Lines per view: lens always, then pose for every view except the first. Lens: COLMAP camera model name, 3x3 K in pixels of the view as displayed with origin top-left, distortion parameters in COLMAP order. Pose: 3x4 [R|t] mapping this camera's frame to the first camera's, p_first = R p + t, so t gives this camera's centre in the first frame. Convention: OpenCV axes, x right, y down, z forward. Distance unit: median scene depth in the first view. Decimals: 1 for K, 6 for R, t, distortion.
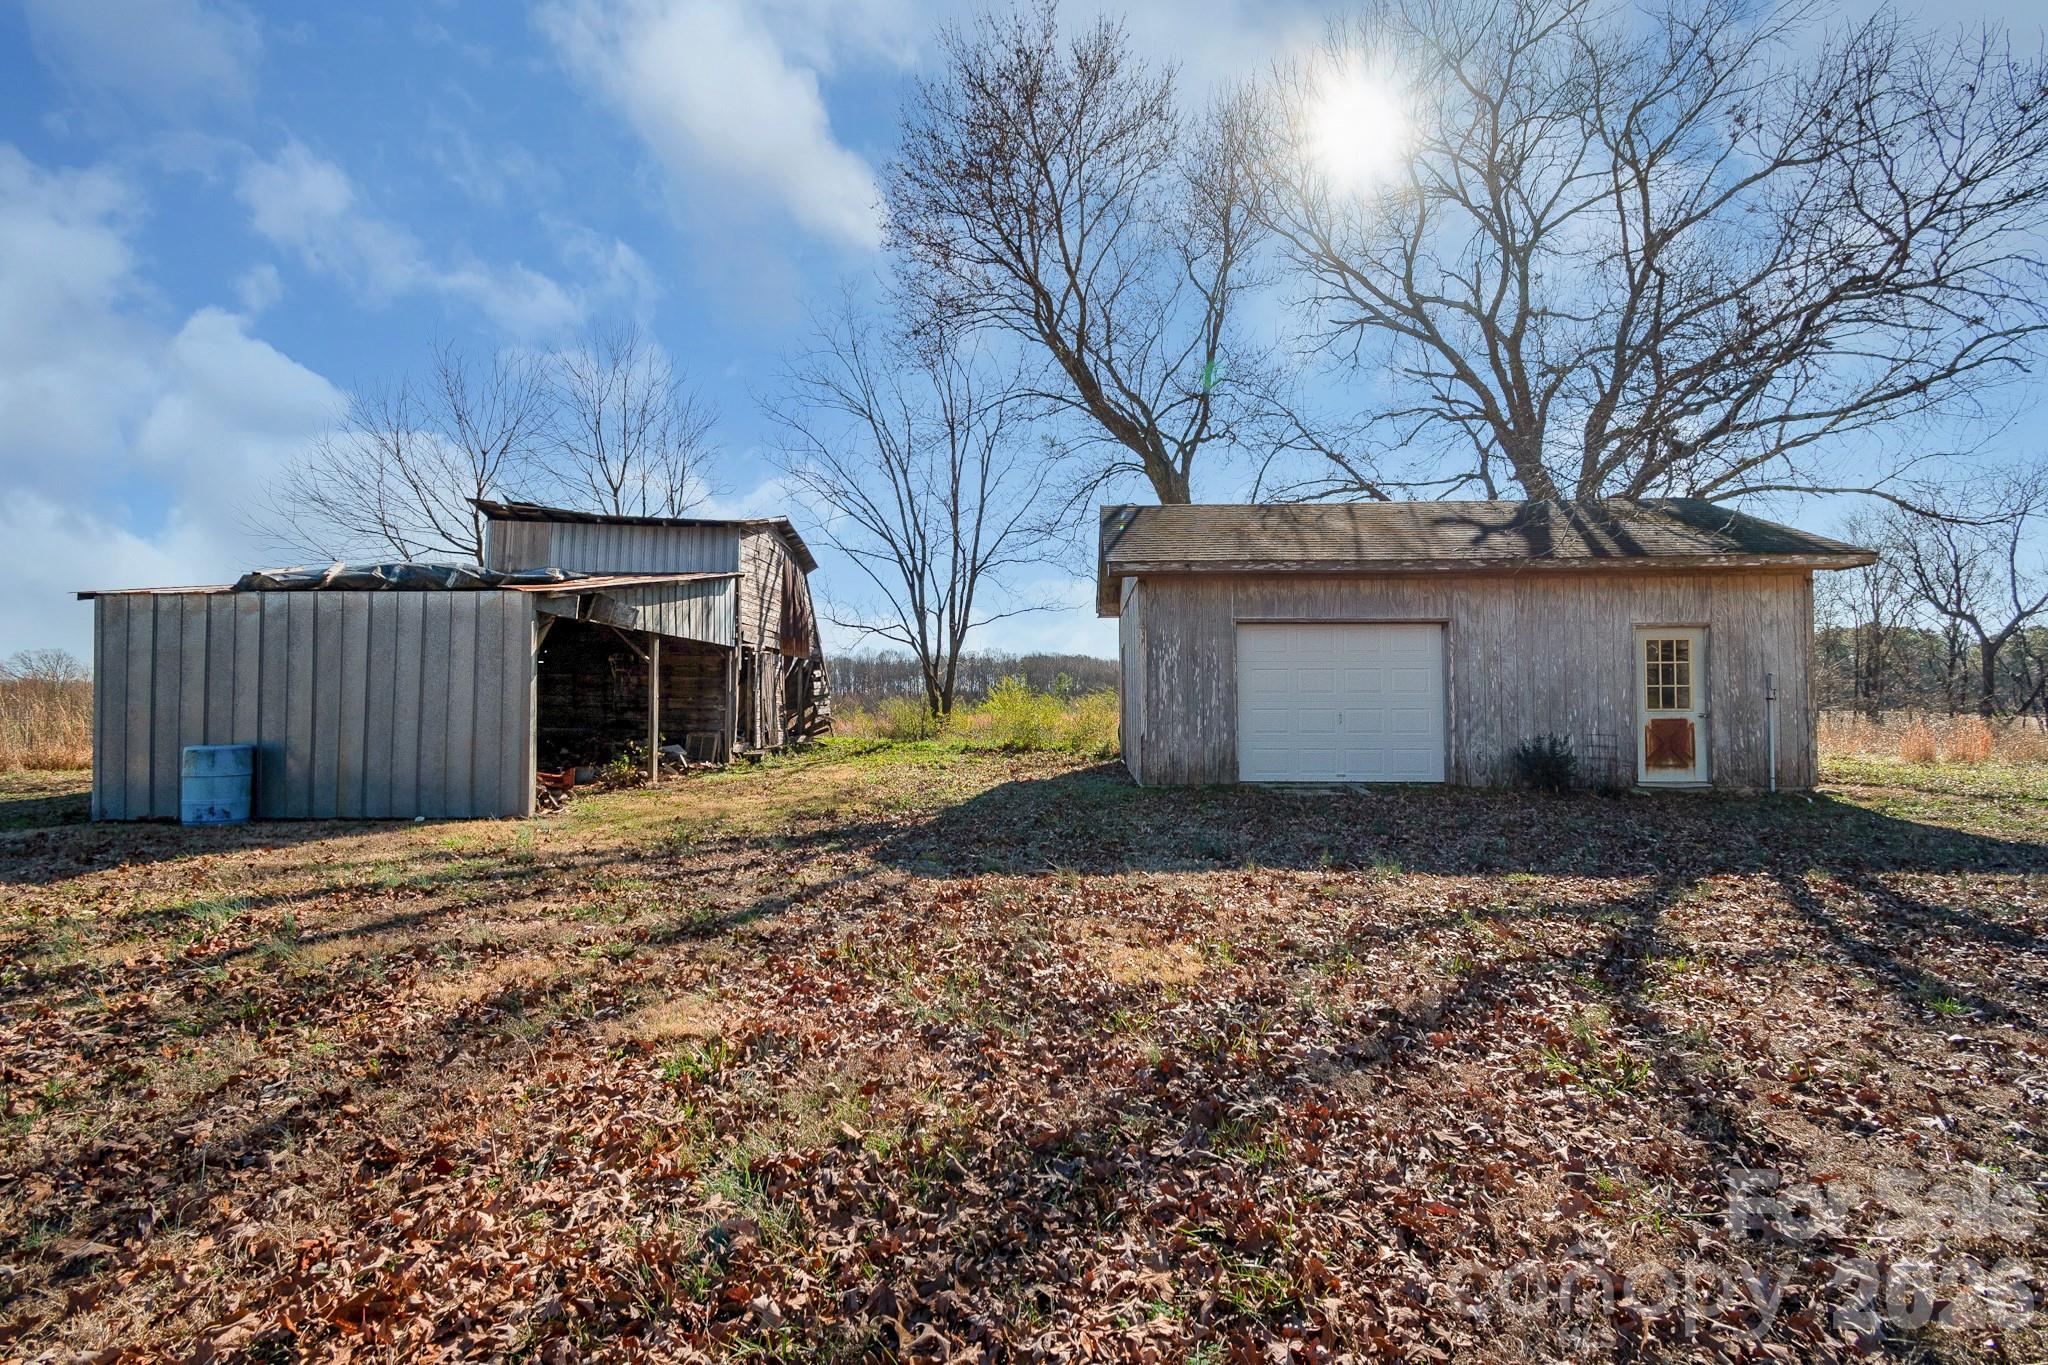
lens RADIAL K [[950.9, 0, 1024.0], [0, 950.9, 682.5], [0, 0, 1]] dist [-0.001100, -0.004405]
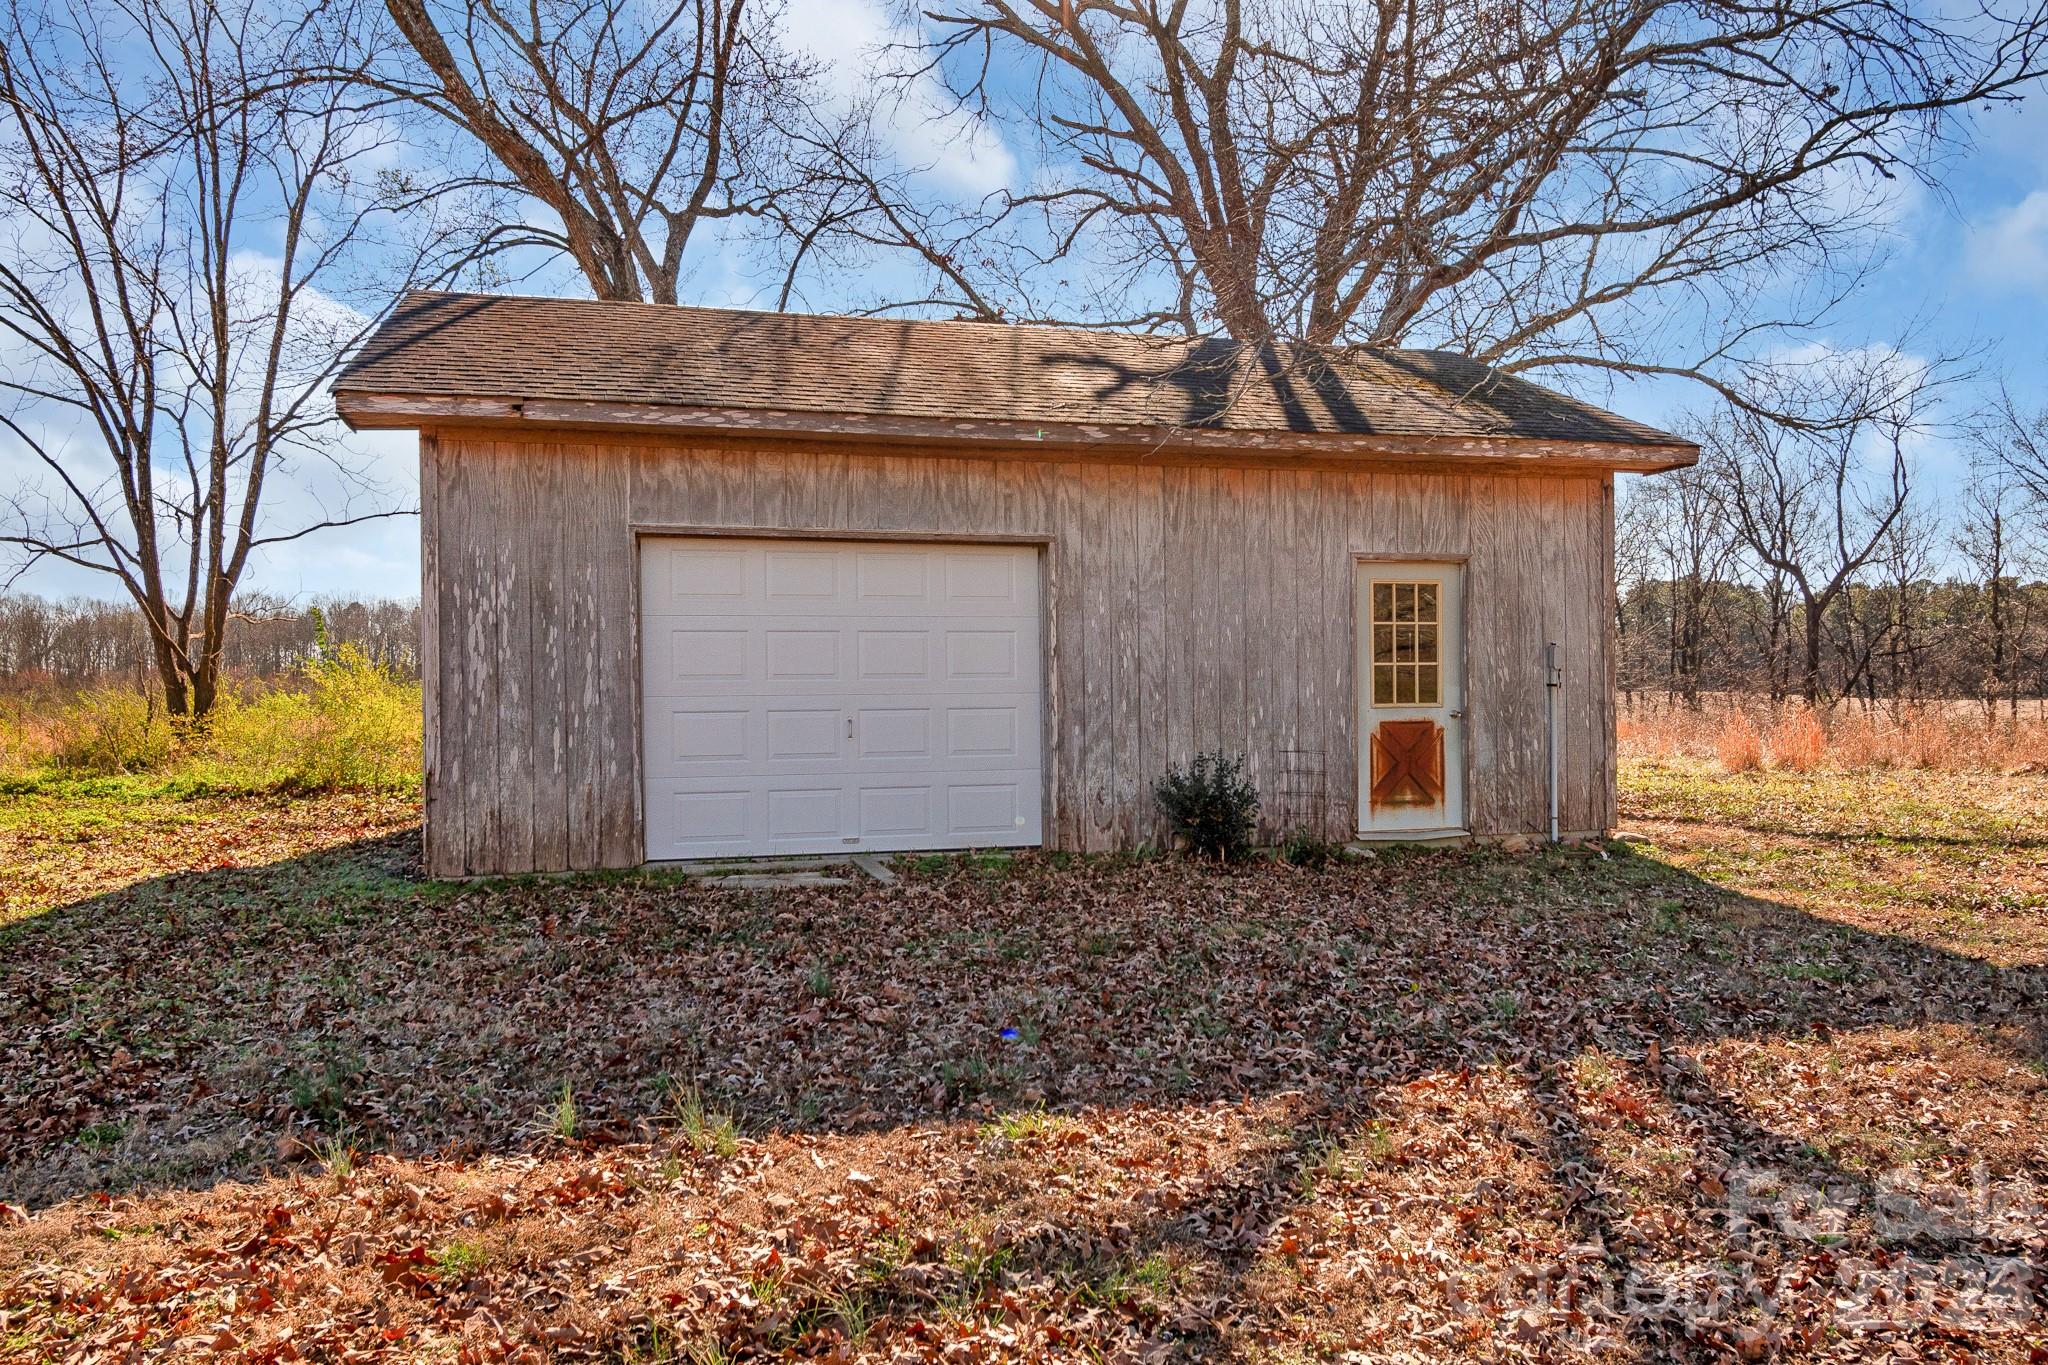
lens RADIAL K [[1499.3, 0, 1103.9], [0, 1499.3, 700.6], [0, 0, 1]] dist [-0.022649, -0.003237]
pose [[0.937075, -0.010588, 0.348968, 0.148553], [-0.000707, 0.999480, 0.032222, -0.002484], [-0.349127, -0.030442, 0.936581, 0.166958]]
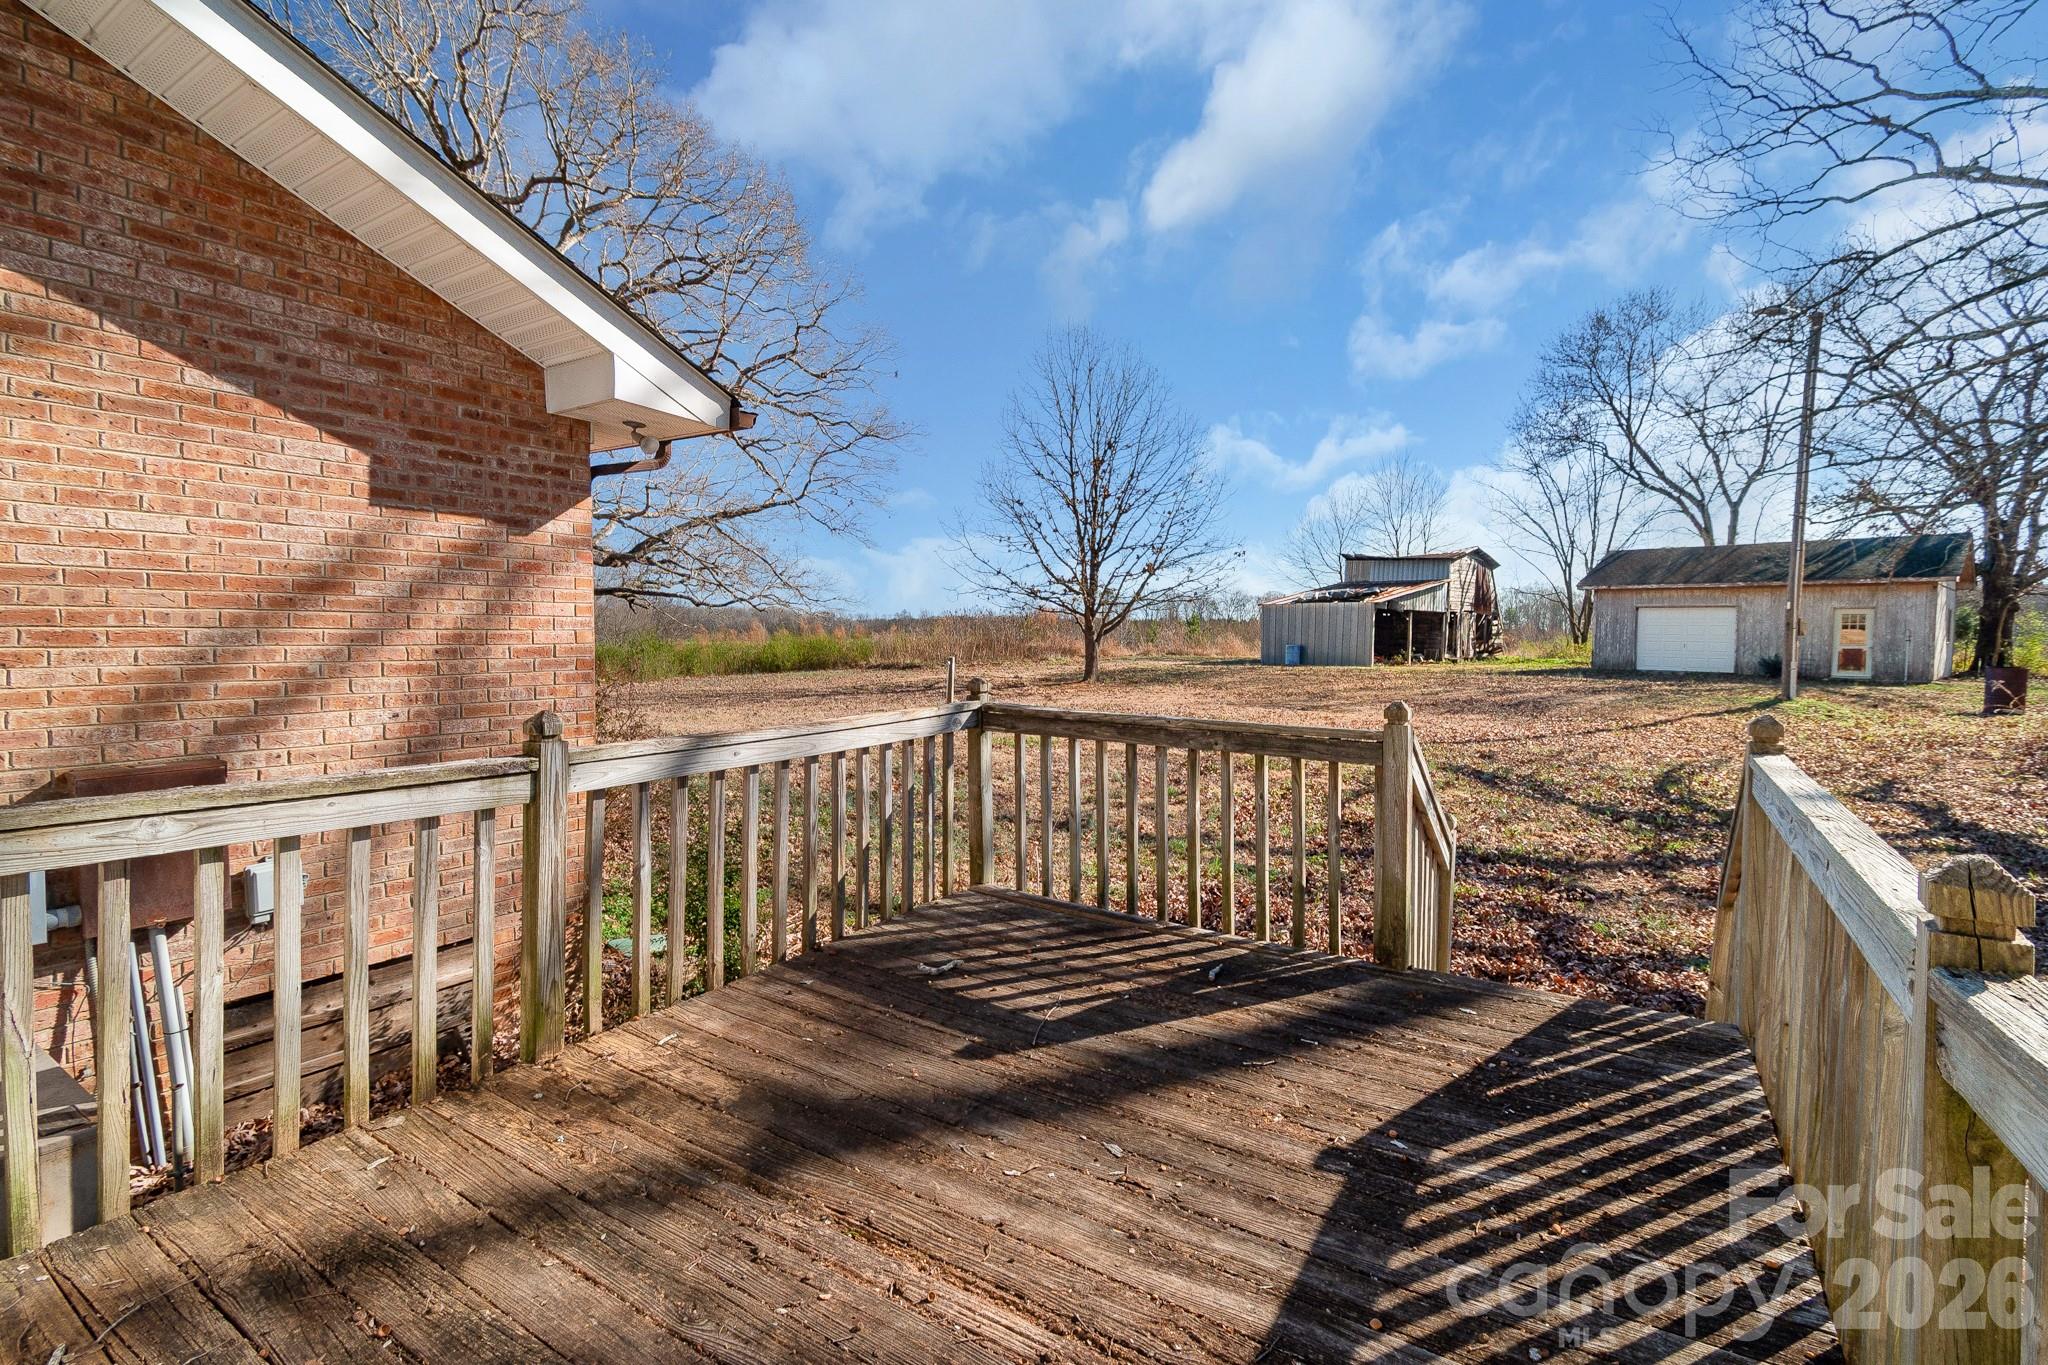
lens RADIAL K [[950.9, 0, 1024.0], [0, 950.9, 682.5], [0, 0, 1]] dist [-0.001100, -0.004405]
pose [[0.719148, 0.047527, -0.693230, 0.647561], [-0.000021, 0.997660, 0.068377, -0.028322], [0.694857, -0.049159, 0.717465, -1.575798]]
